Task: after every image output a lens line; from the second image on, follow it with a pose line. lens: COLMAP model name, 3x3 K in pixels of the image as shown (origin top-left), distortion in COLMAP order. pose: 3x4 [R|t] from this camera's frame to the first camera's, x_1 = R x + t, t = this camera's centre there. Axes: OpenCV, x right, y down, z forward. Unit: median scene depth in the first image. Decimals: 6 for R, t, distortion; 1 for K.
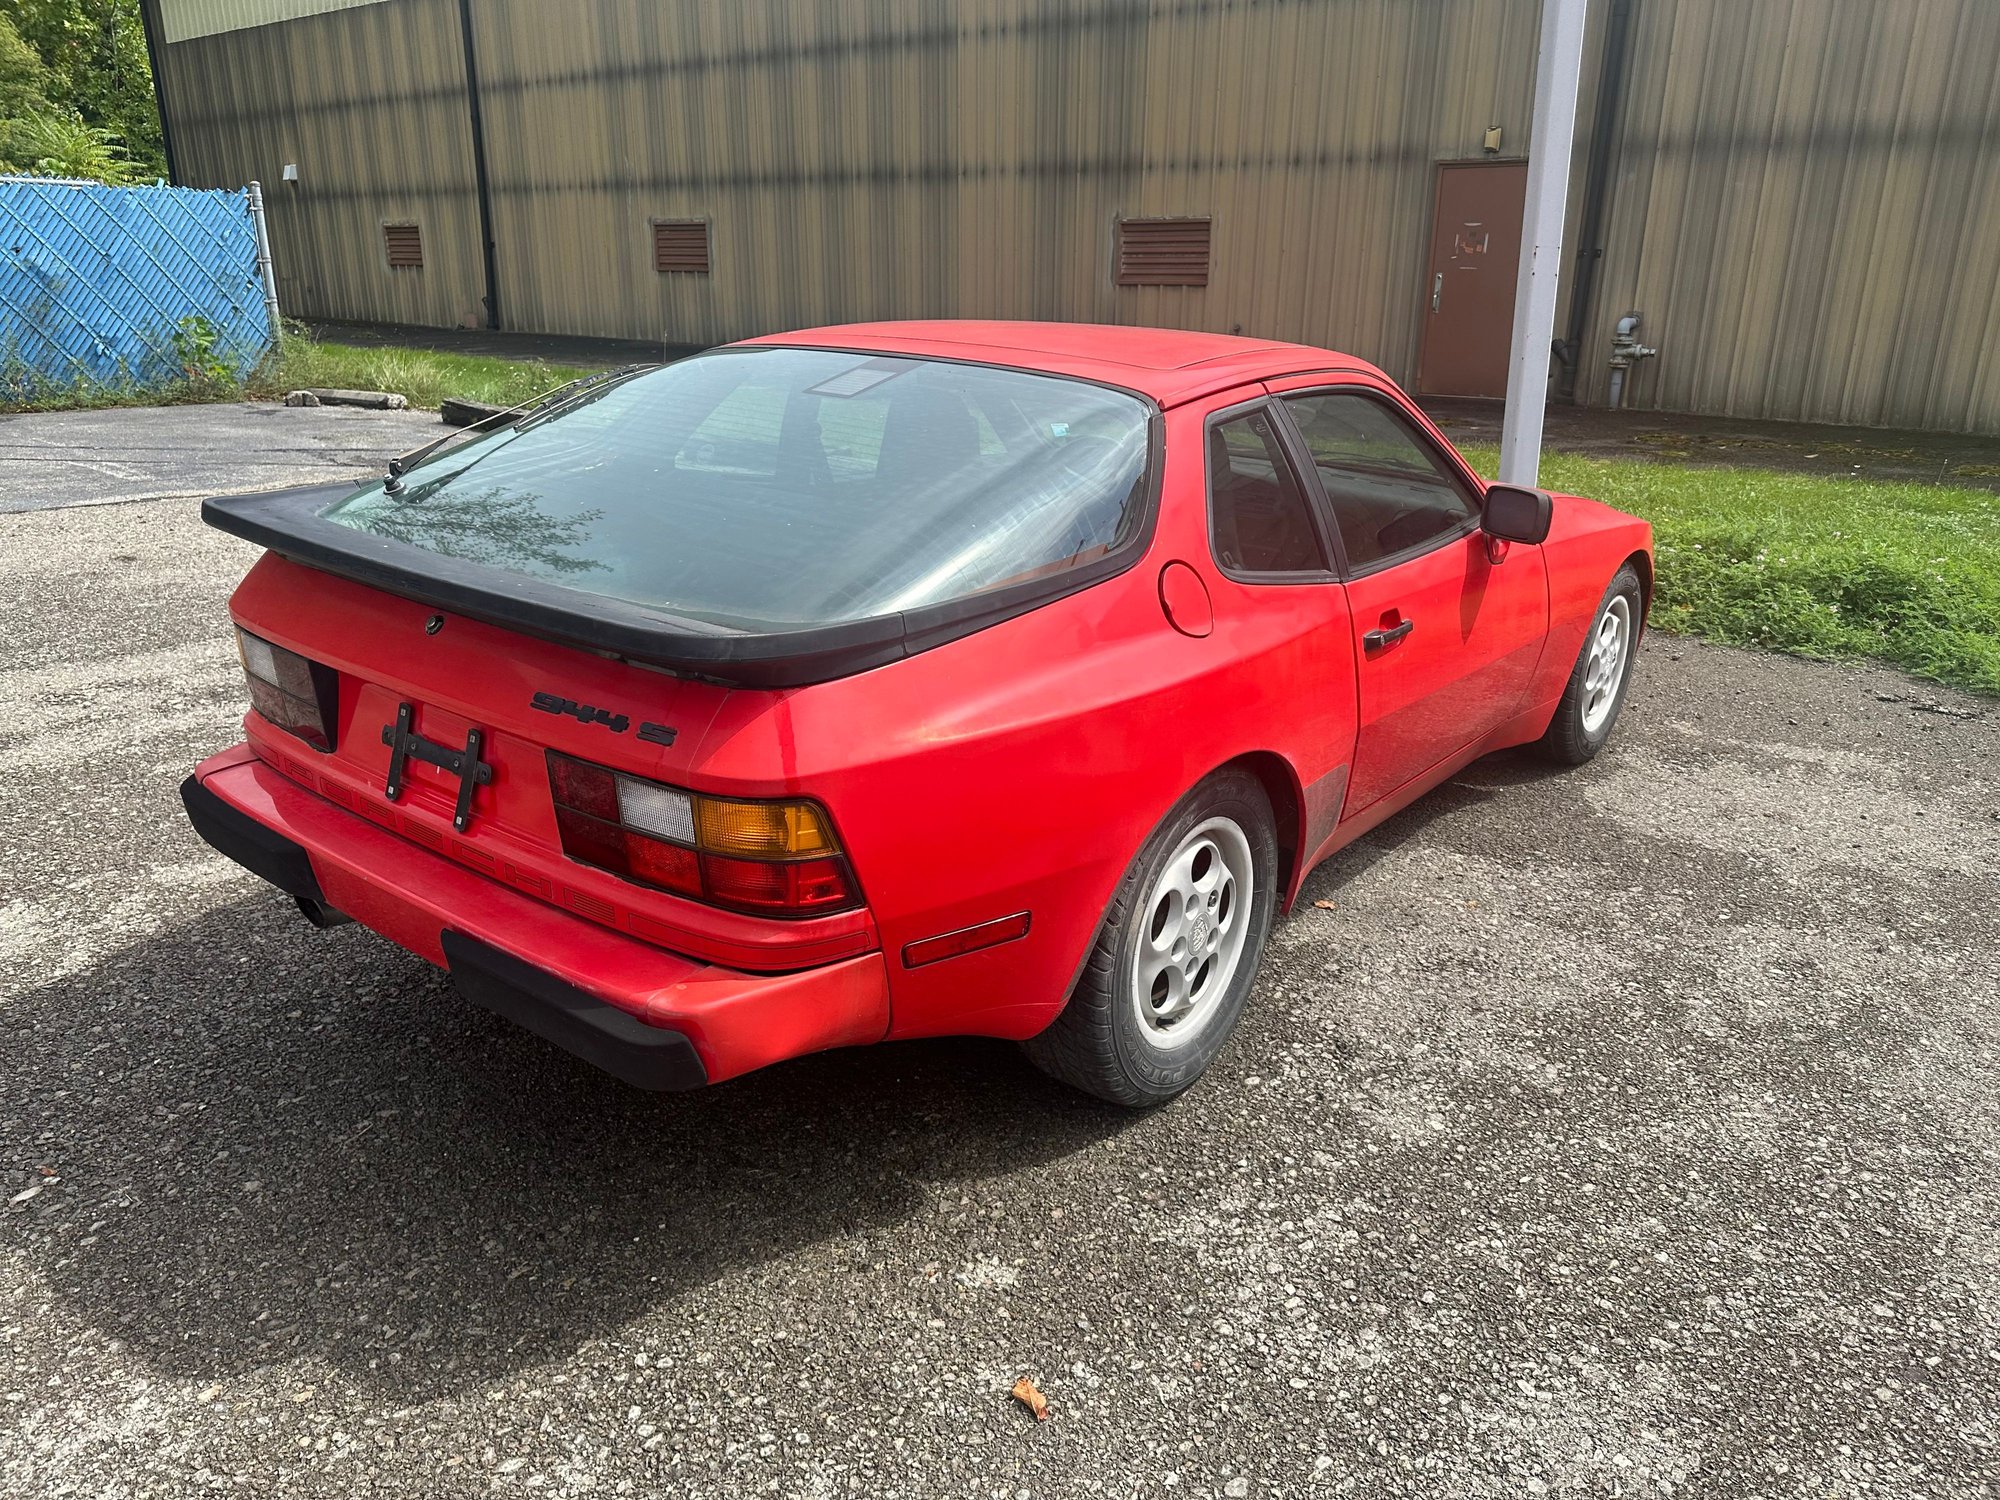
lens RADIAL K [[1406.0, 0, 1009.1], [0, 1406.0, 747.9], [0, 0, 1]] dist [0.029203, -0.034851]
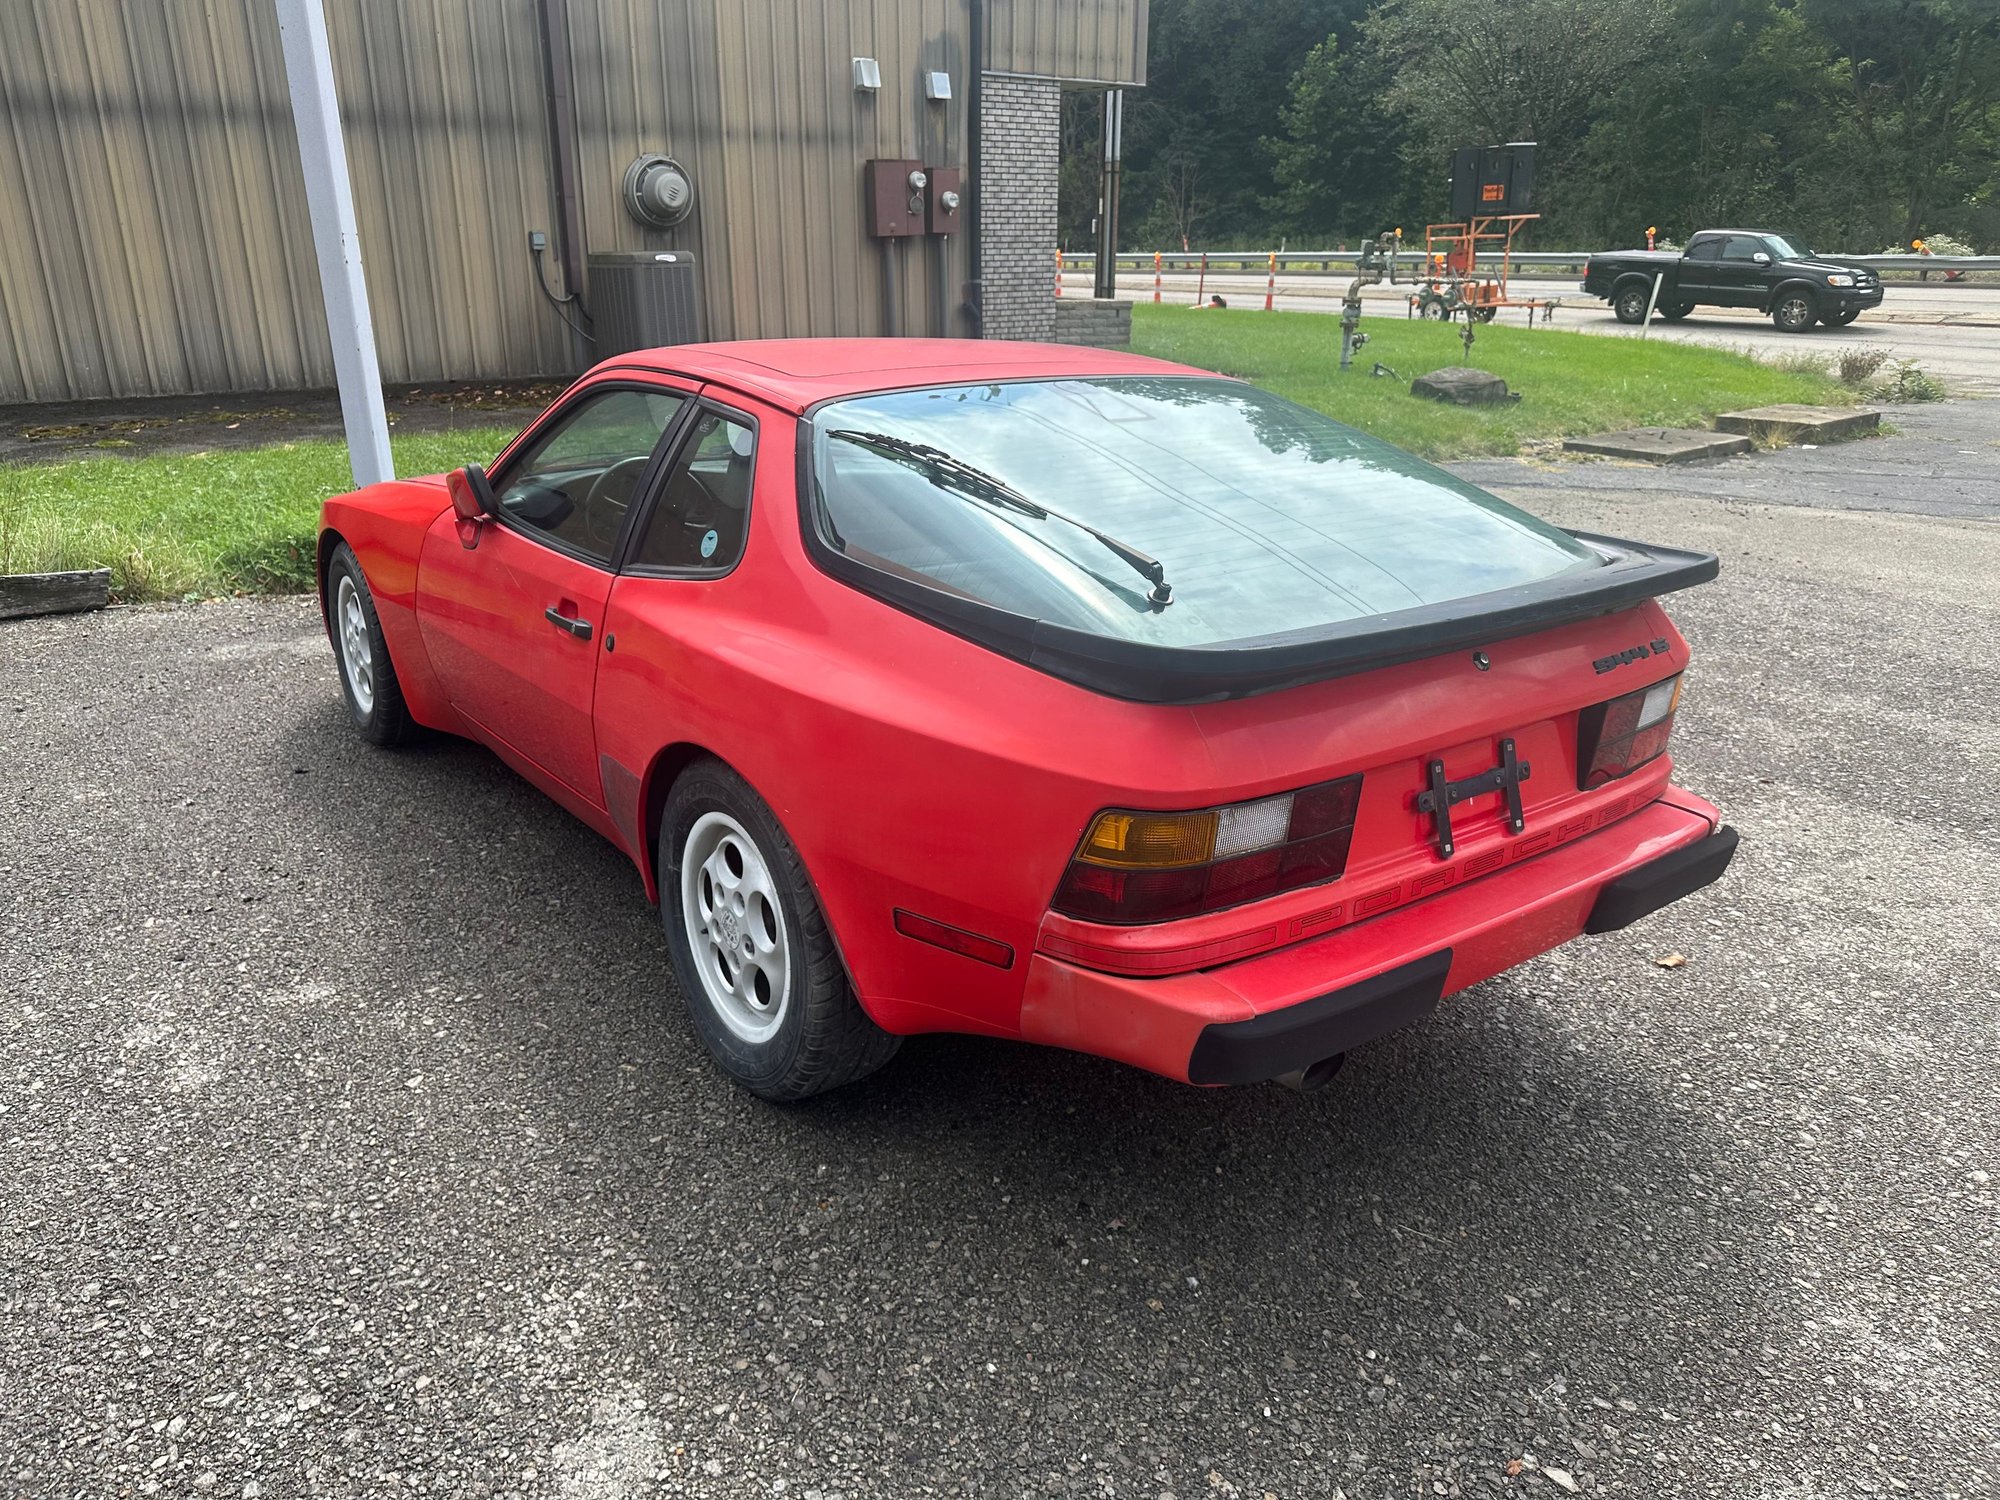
lens RADIAL K [[1406.0, 0, 999.3], [0, 1406.0, 742.6], [0, 0, 1]] dist [0.029203, -0.034851]
pose [[0.263054, -0.337363, 0.903875, -0.202195], [0.313778, 0.915852, 0.250515, -0.056064], [-0.912330, 0.217718, 0.346775, 0.134346]]
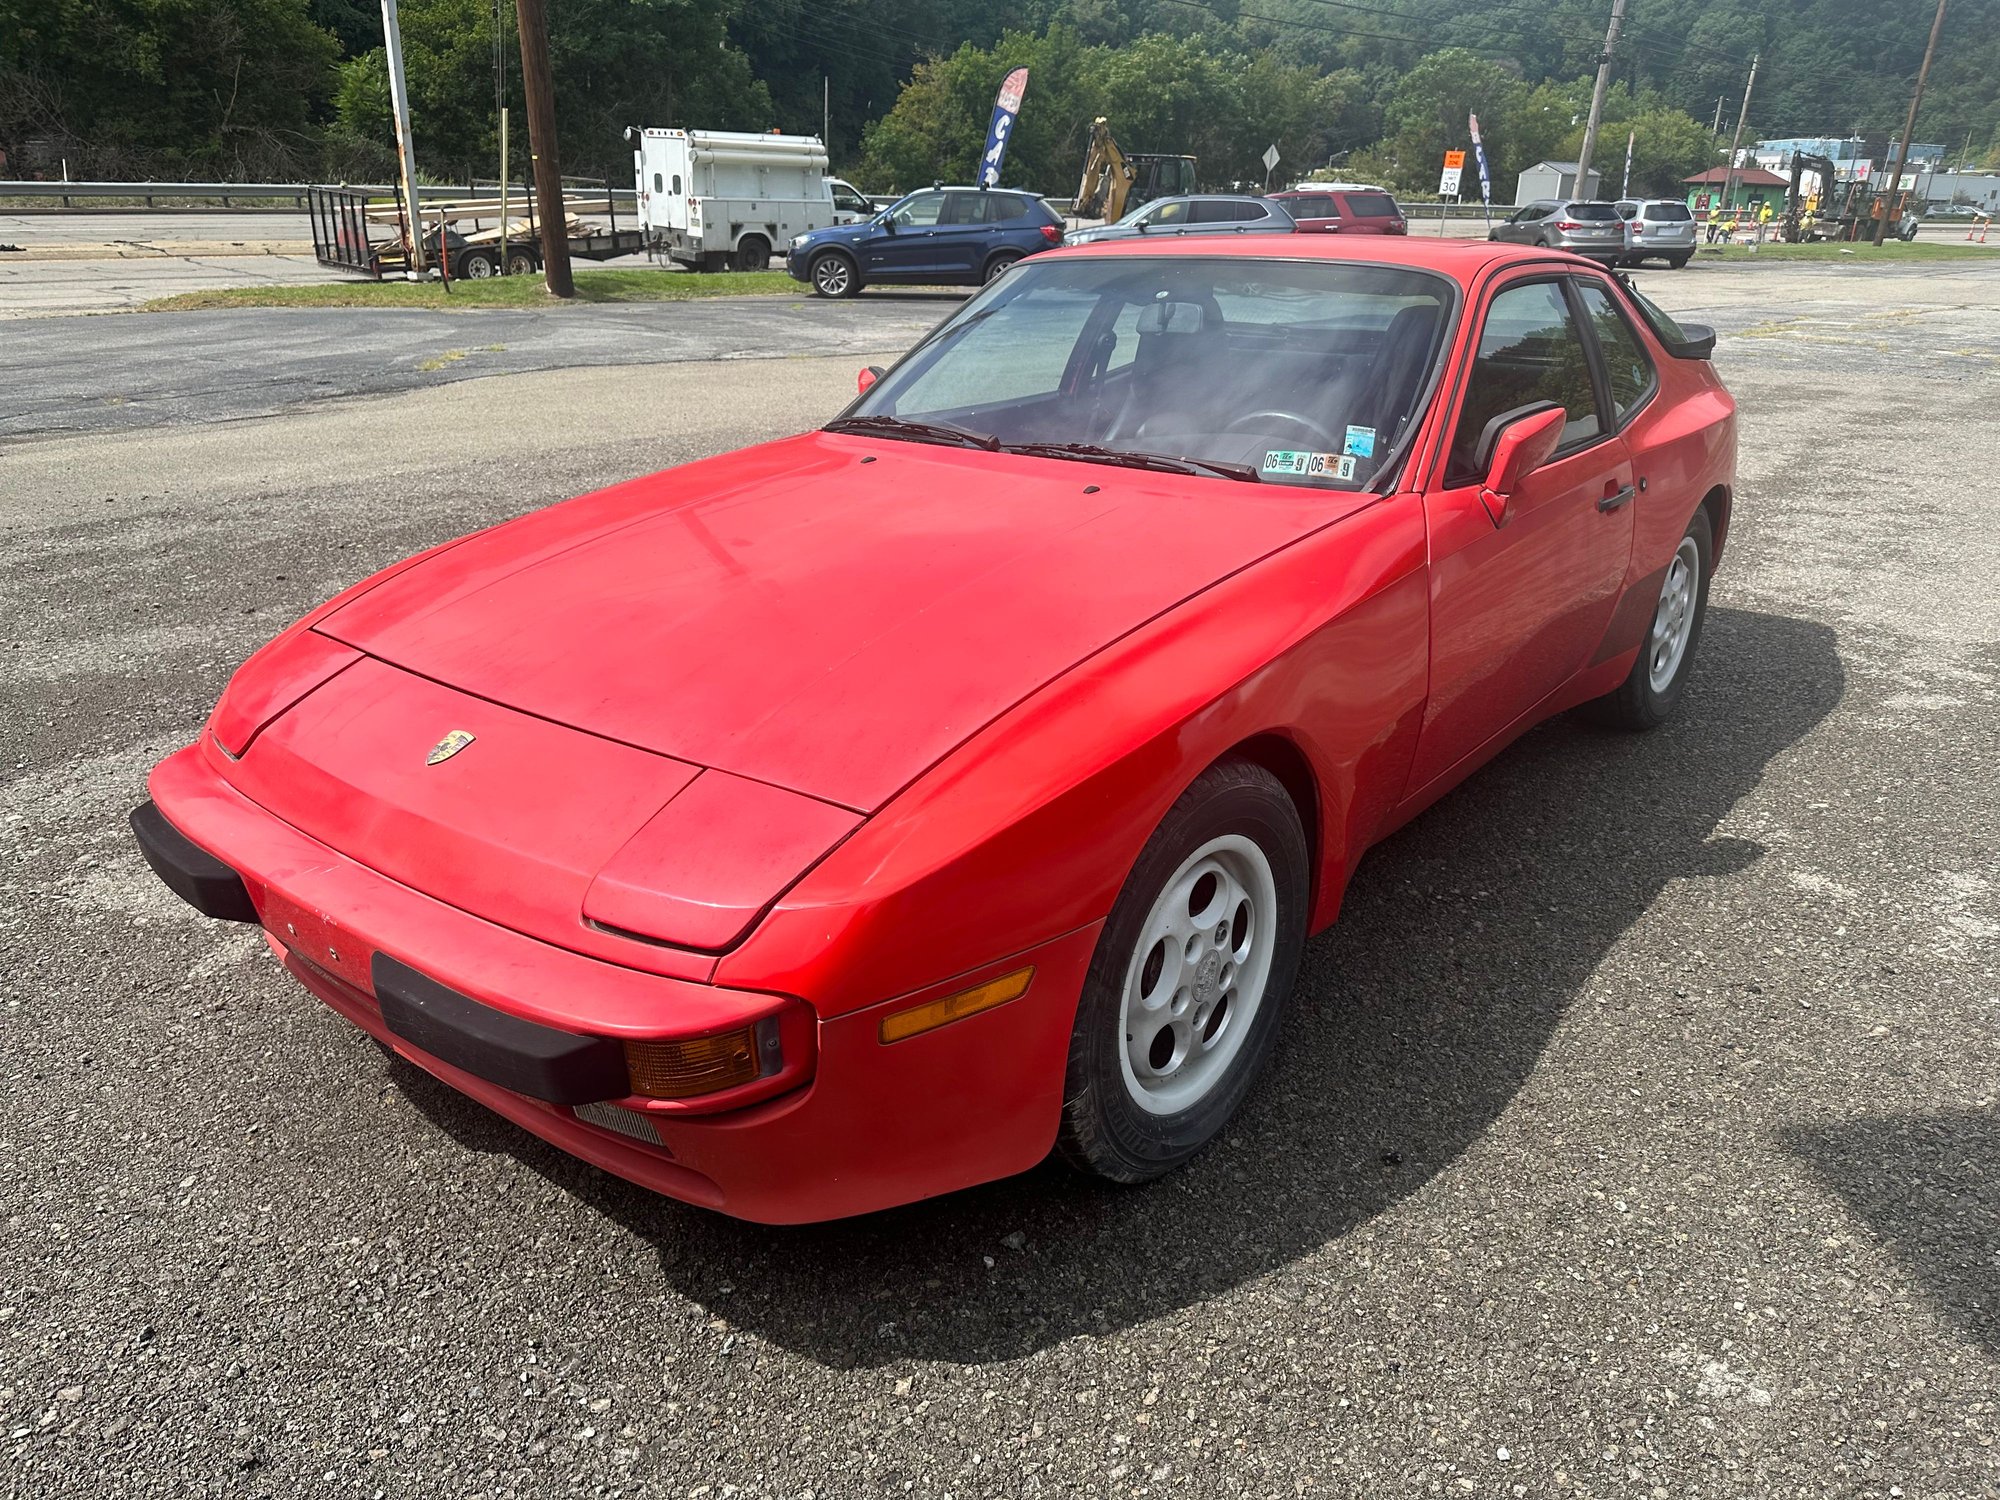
lens RADIAL K [[1406.0, 0, 996.1], [0, 1406.0, 754.1], [0, 0, 1]] dist [0.029203, -0.034851]
pose [[-0.999238, -0.037229, 0.011686, 0.049599], [-0.020797, 0.761536, 0.647789, -0.146467], [-0.033016, 0.647053, -0.761730, 0.438690]]
